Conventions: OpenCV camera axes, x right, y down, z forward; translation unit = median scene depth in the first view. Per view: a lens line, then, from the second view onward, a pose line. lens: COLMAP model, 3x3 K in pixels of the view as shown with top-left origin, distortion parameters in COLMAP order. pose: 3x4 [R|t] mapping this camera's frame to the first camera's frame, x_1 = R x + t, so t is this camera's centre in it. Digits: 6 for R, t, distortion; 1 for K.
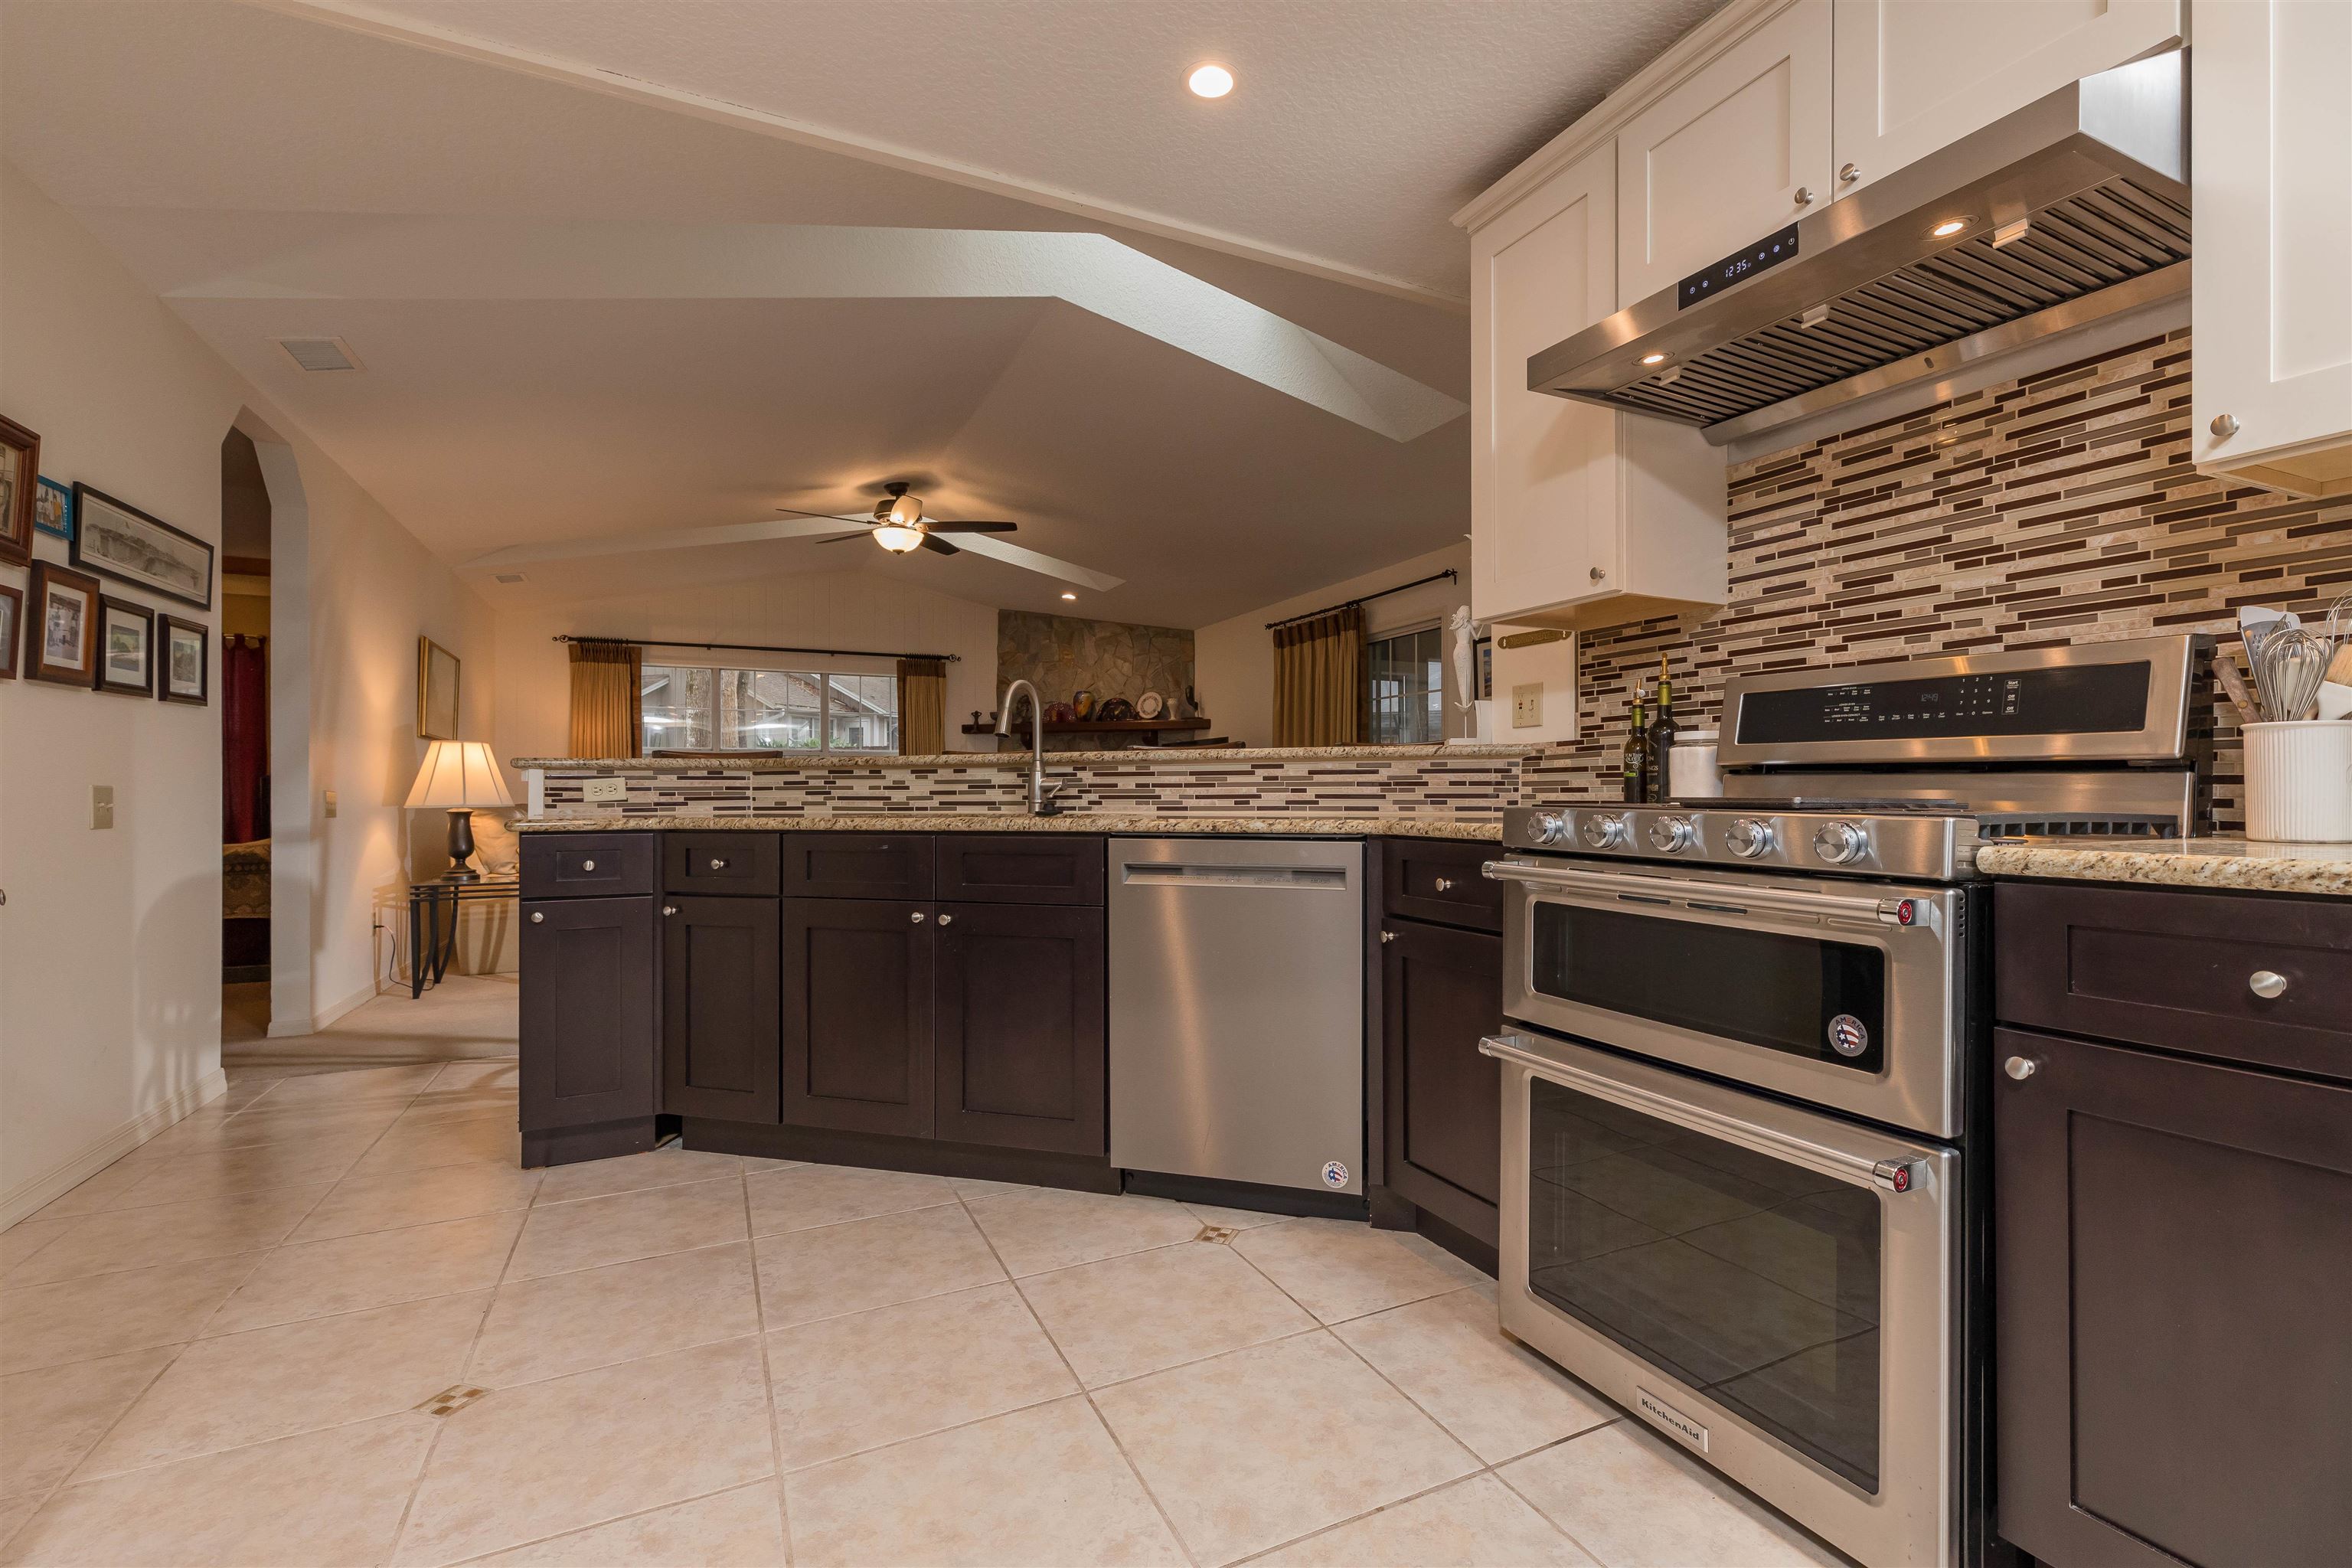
lens RADIAL K [[1075.9, 0, 1250.4], [0, 1075.9, 785.9], [0, 0, 1]] dist [0.001964, 0.000293]
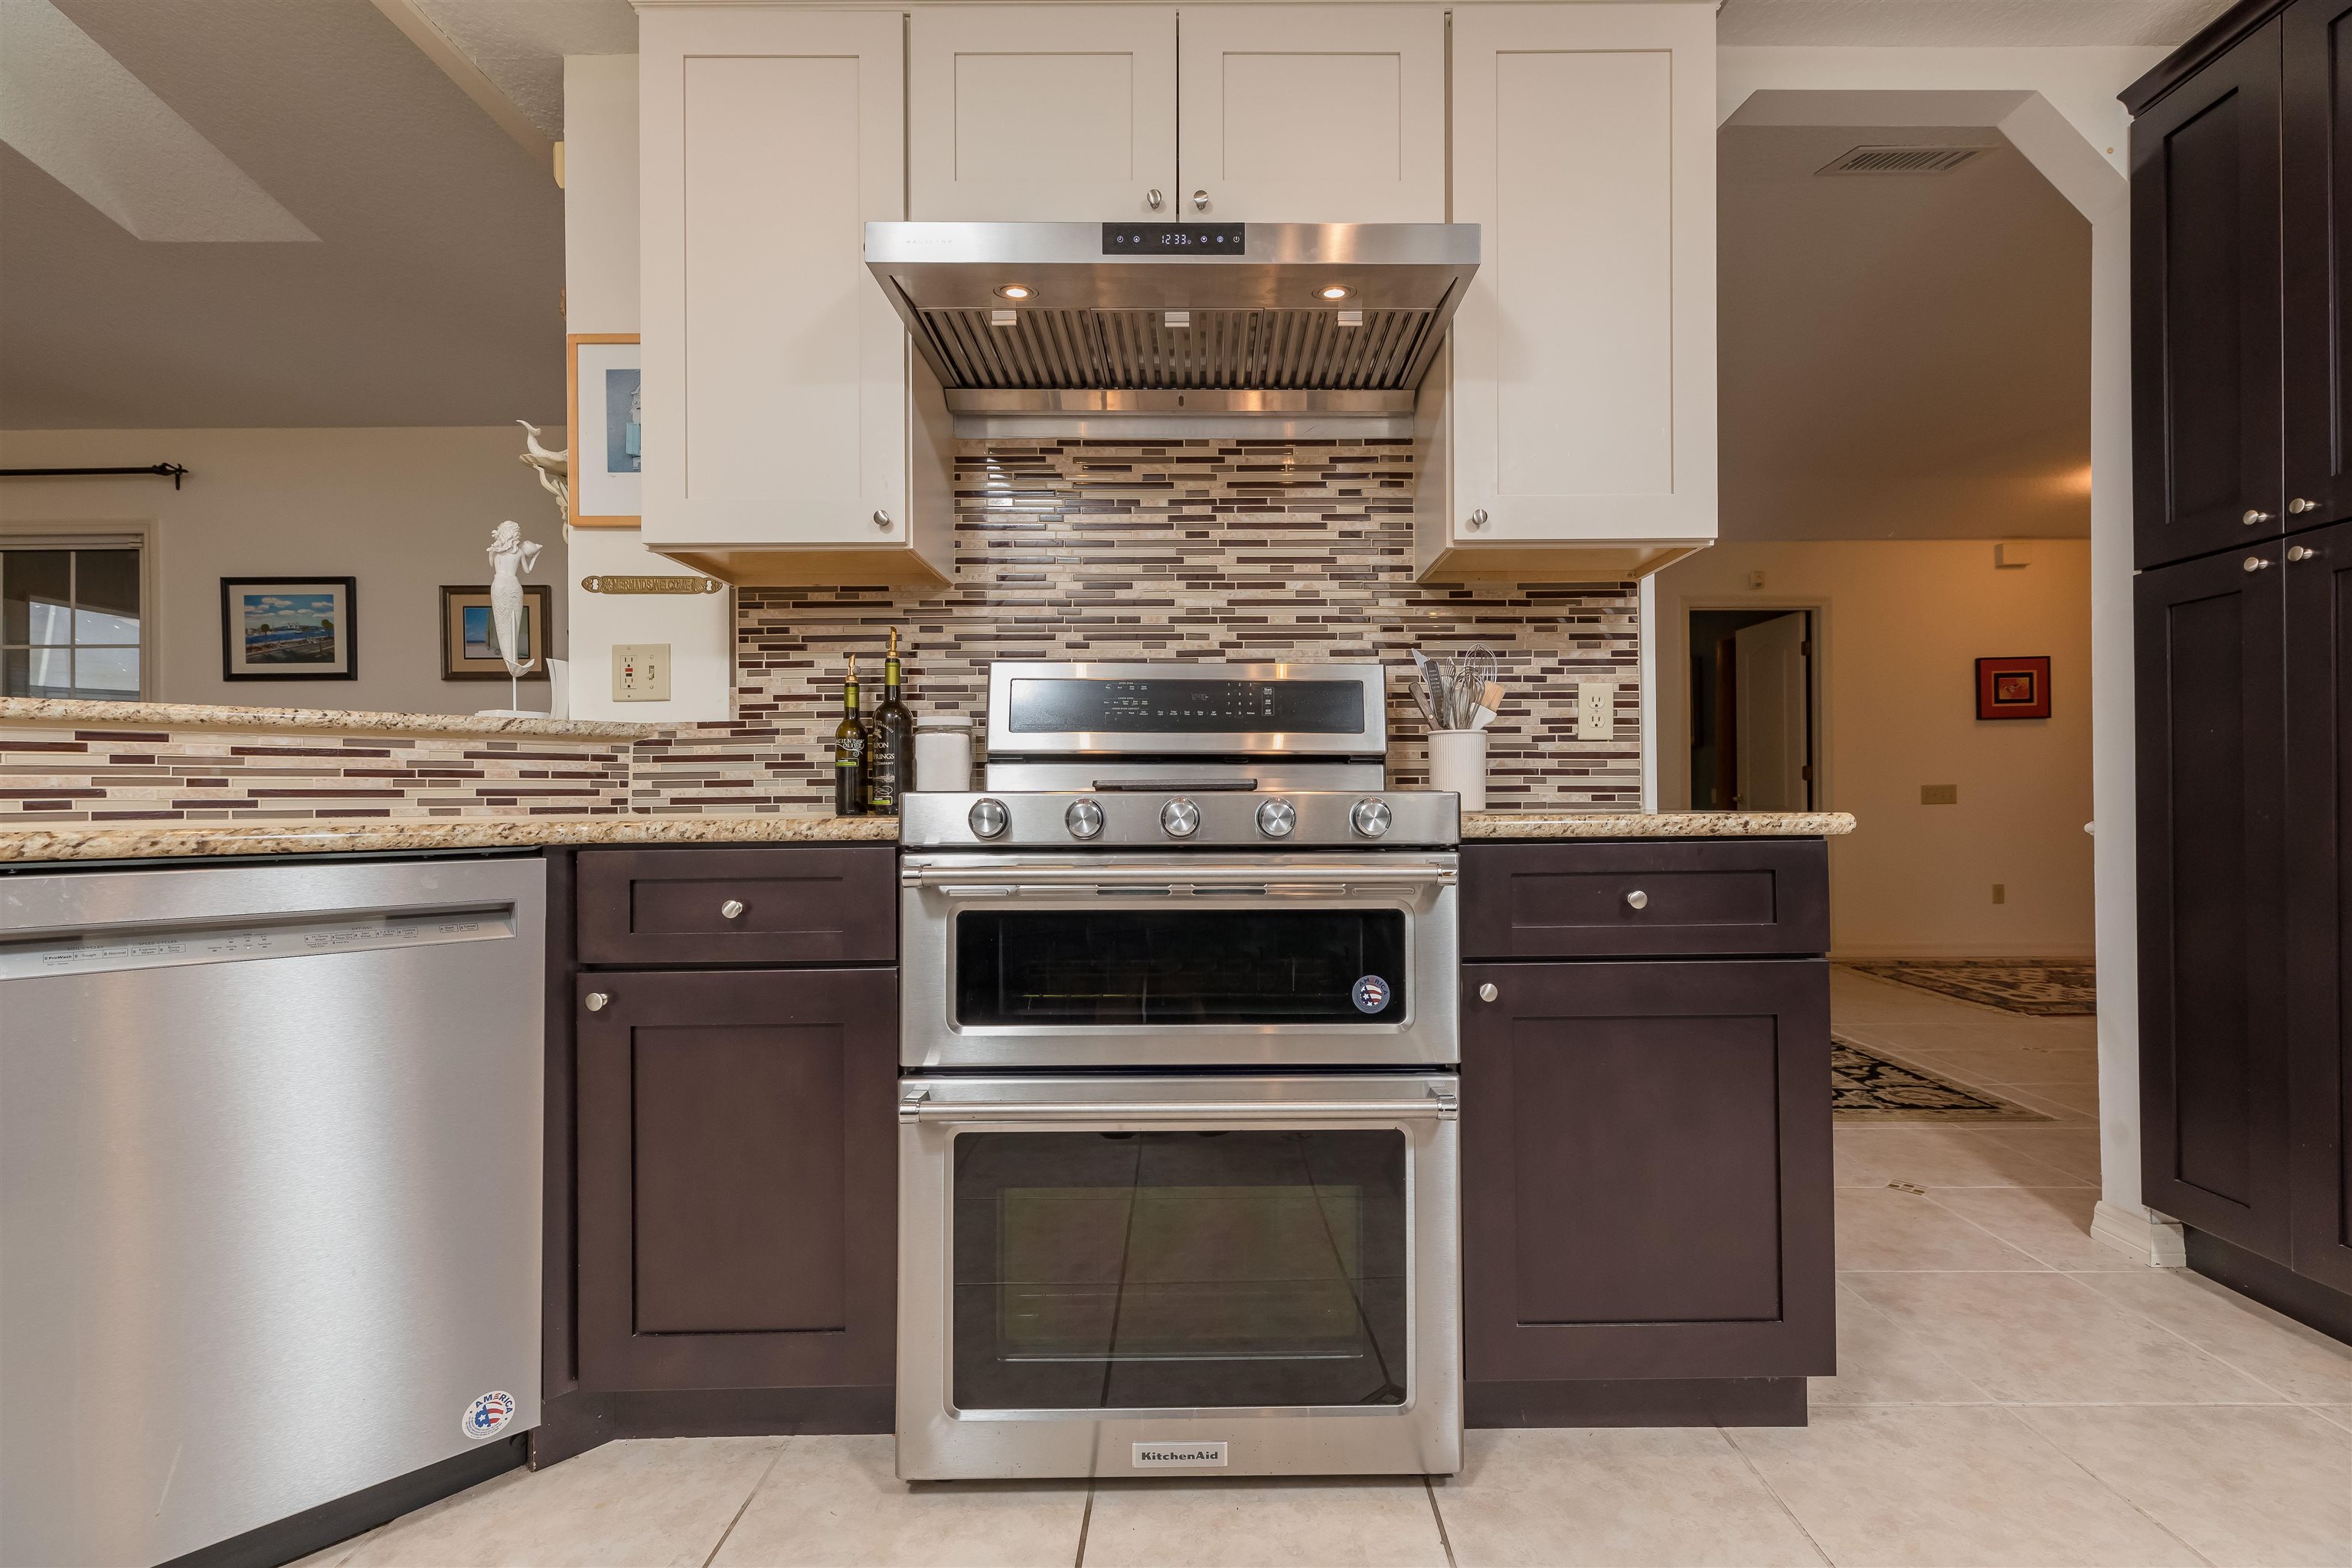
lens RADIAL K [[1058.0, 0, 1214.8], [0, 1058.0, 792.2], [0, 0, 1]] dist [0.004338, -0.000042]
pose [[0.456574, 0.005617, 0.889668, -0.307394], [0.003495, 0.999961, -0.008107, 0.023239], [-0.889678, 0.006811, 0.456537, 0.425728]]
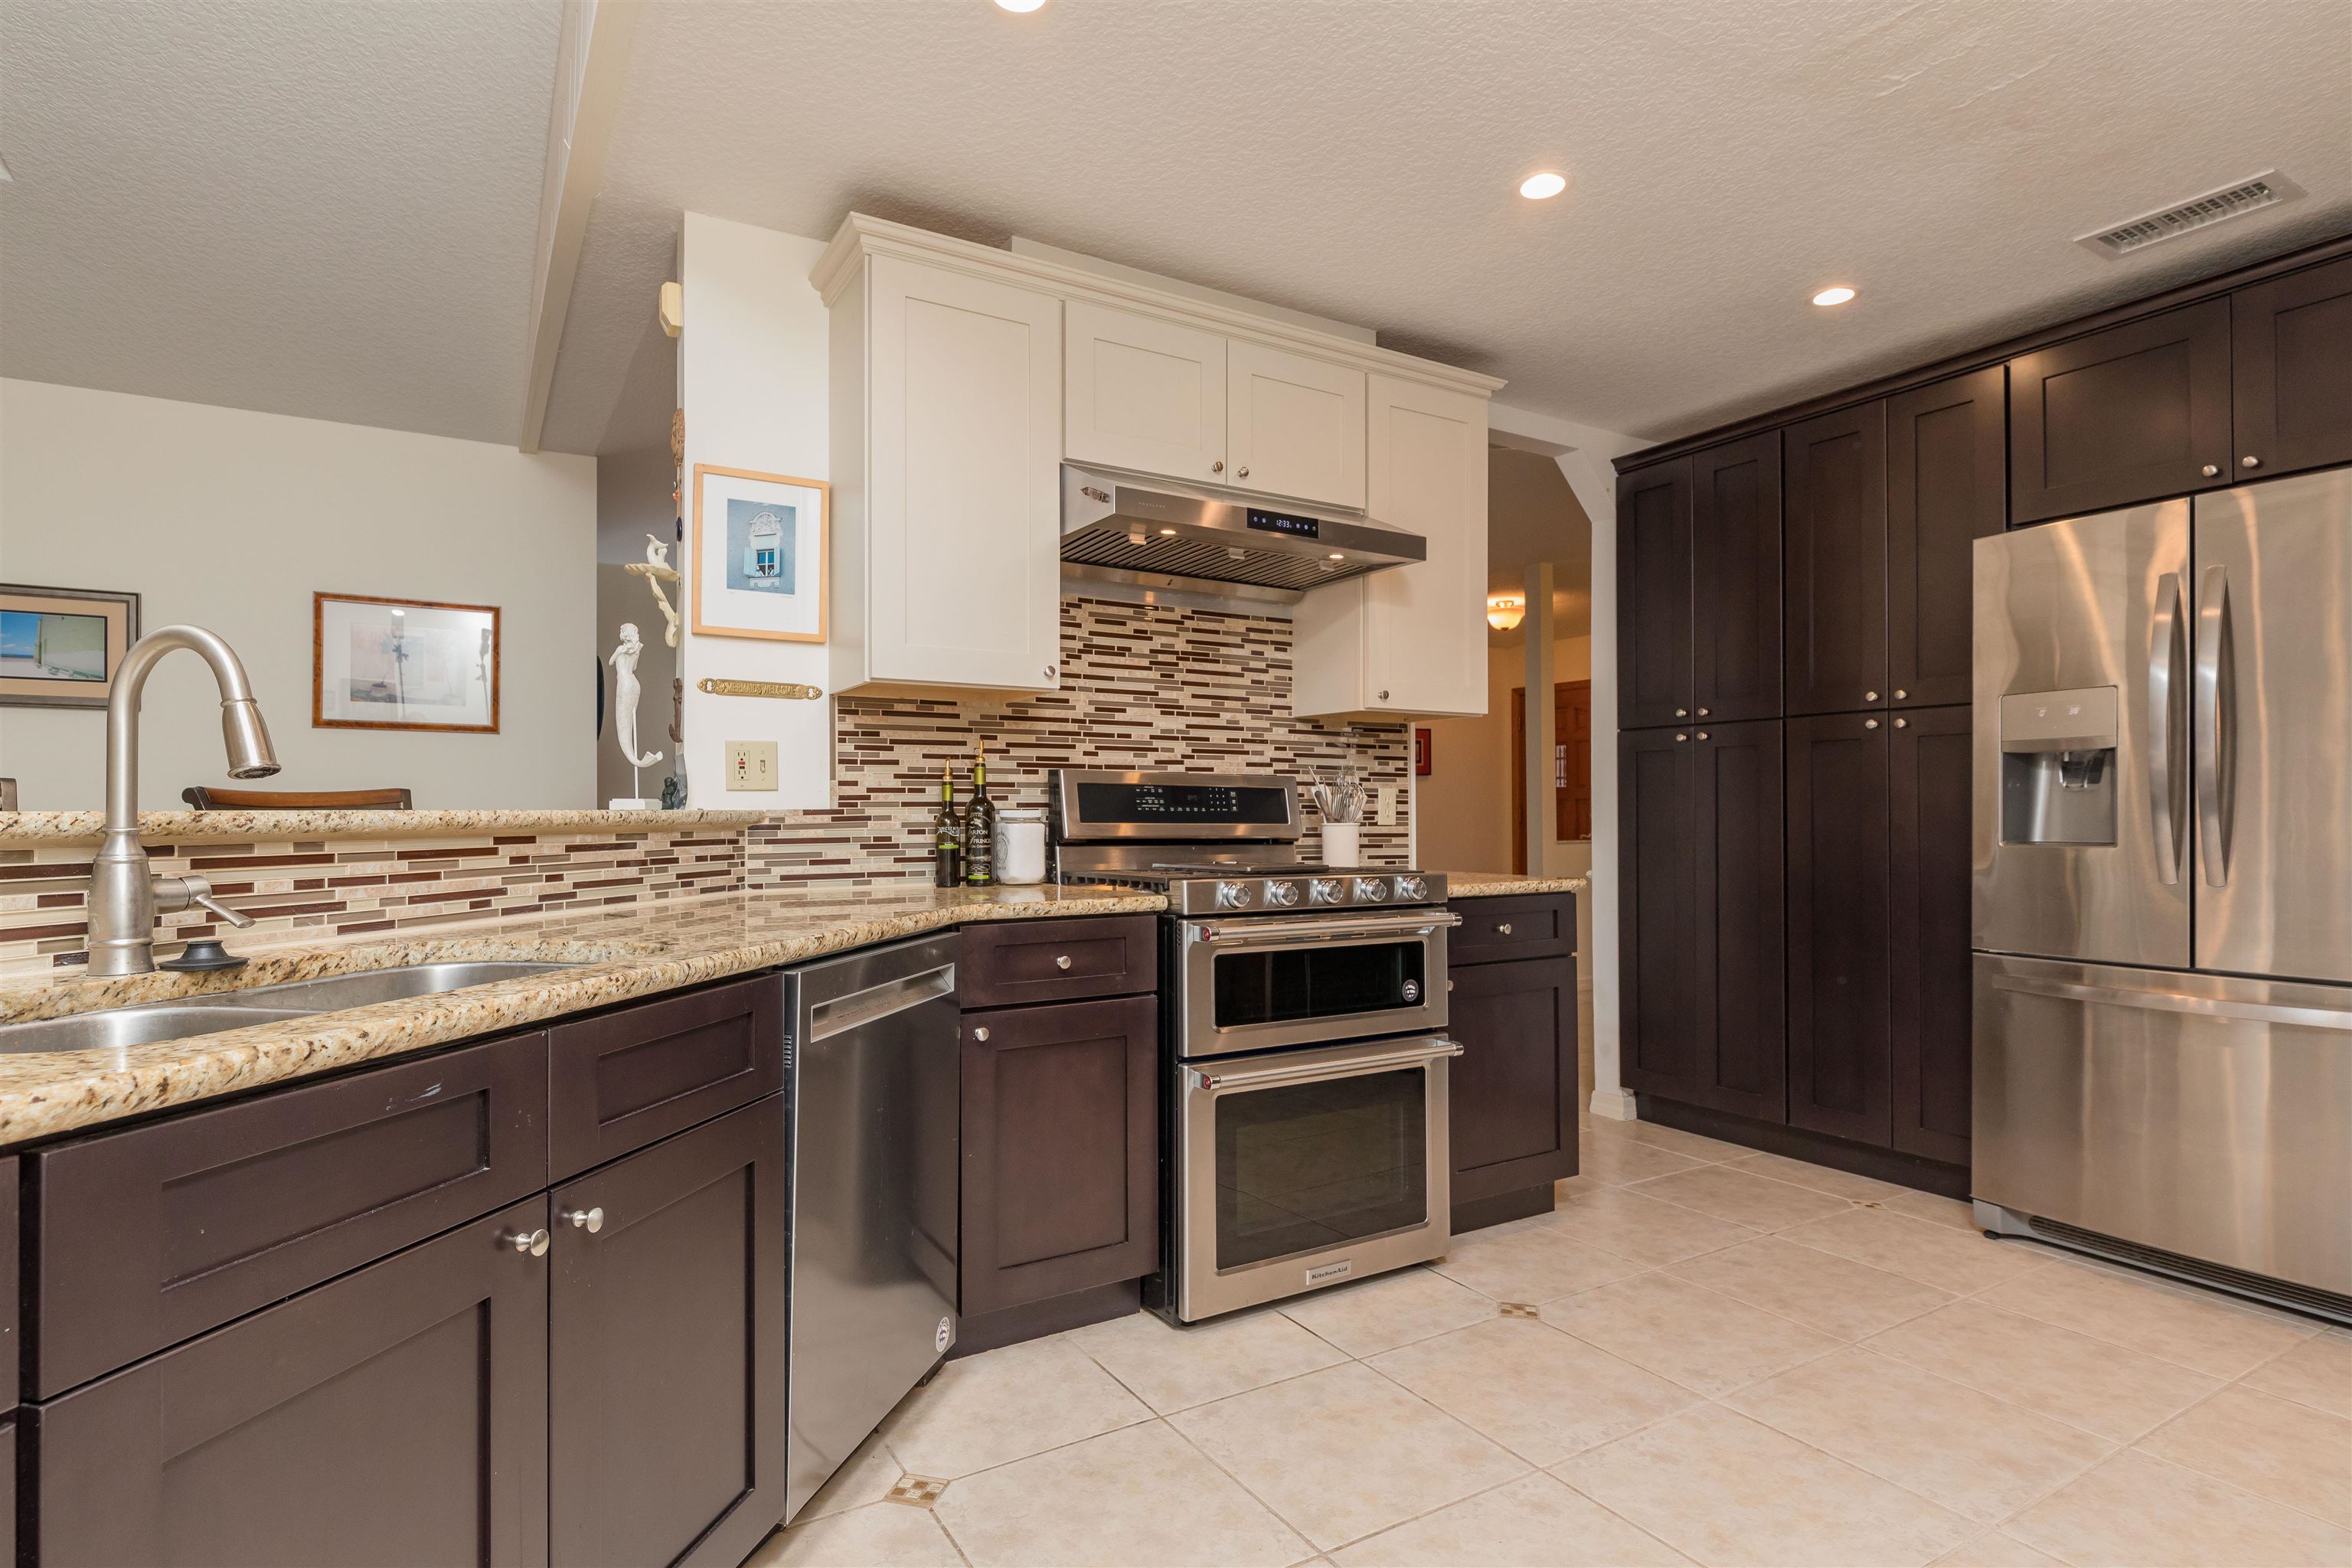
lens RADIAL K [[1173.6, 0, 1120.3], [0, 1173.6, 805.8], [0, 0, 1]] dist [-0.005419, -0.000327]
pose [[-0.037016, 0.010891, 0.999255, -0.972950], [-0.000103, 0.999941, -0.010902, -0.045358], [-0.999315, -0.000506, -0.037013, 1.036680]]
